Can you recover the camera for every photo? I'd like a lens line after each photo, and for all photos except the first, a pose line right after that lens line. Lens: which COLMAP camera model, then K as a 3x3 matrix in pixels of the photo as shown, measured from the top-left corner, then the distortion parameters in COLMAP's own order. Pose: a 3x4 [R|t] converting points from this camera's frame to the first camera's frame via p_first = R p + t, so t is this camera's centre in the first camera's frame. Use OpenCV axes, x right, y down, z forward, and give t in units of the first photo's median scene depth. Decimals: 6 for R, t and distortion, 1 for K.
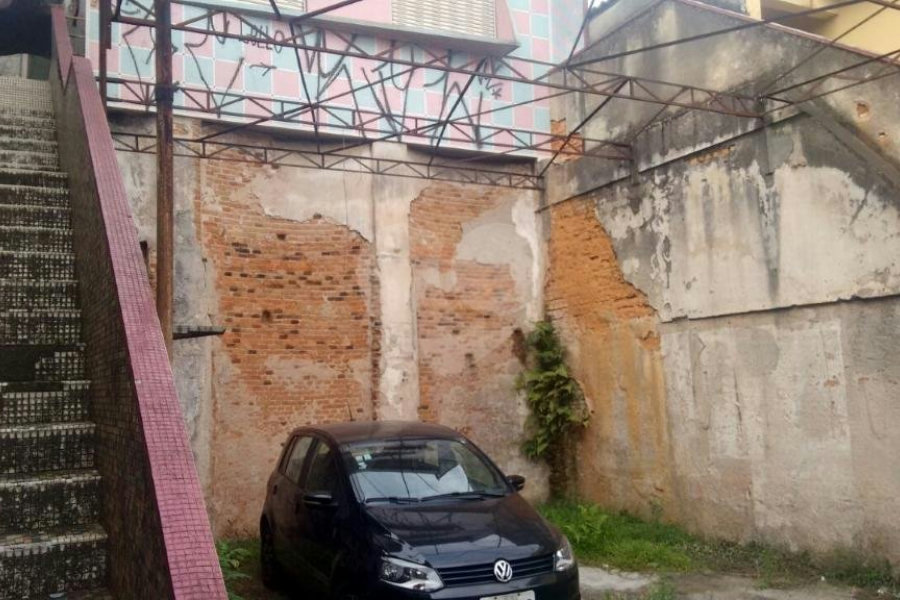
lens RADIAL K [[827.2, 0, 447.2], [0, 827.2, 304.8], [0, 0, 1]] dist [0.097378, -0.179090]
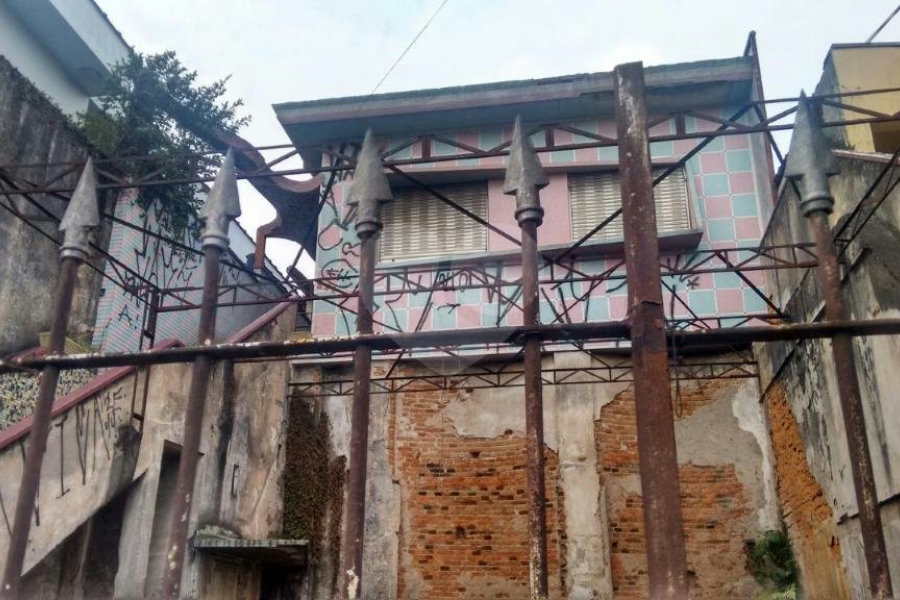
lens RADIAL K [[834.9, 0, 451.0], [0, 834.9, 306.6], [0, 0, 1]] dist [0.086656, -0.155765]
pose [[0.808018, -0.185869, -0.559071, 0.415602], [0.032263, 0.961467, -0.273021, 0.028166], [0.588274, 0.202569, 0.782879, 0.101183]]
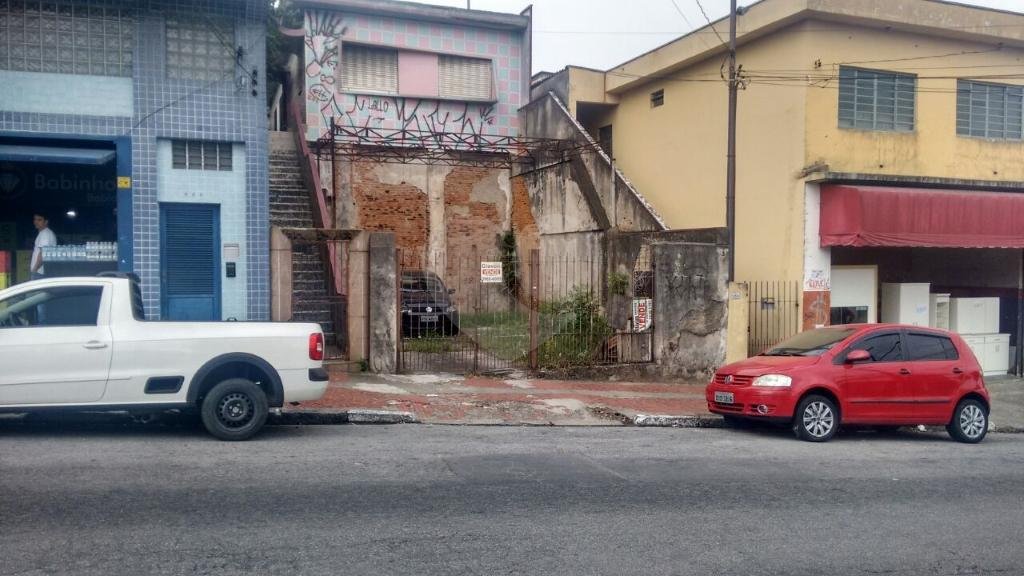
lens RADIAL K [[783.3, 0, 512.0], [0, 783.3, 288.0], [0, 0, 1]] dist [0.079843, -0.000004]
pose [[0.992072, 0.036497, -0.120254, 0.419347], [-0.020633, 0.991218, 0.130617, -0.110853], [0.123965, -0.127100, 0.984113, -1.147184]]
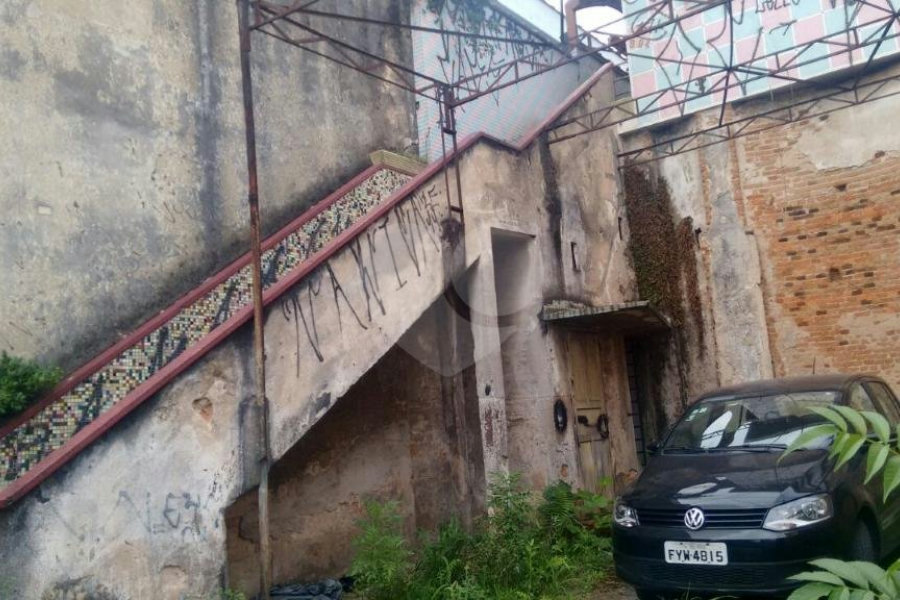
lens RADIAL K [[827.2, 0, 447.2], [0, 827.2, 304.8], [0, 0, 1]] dist [0.097378, -0.179090]
pose [[0.442454, -0.131630, -0.887078, 0.431365], [0.151882, 0.985879, -0.070535, 0.048404], [0.883836, -0.103523, 0.456198, 0.159530]]
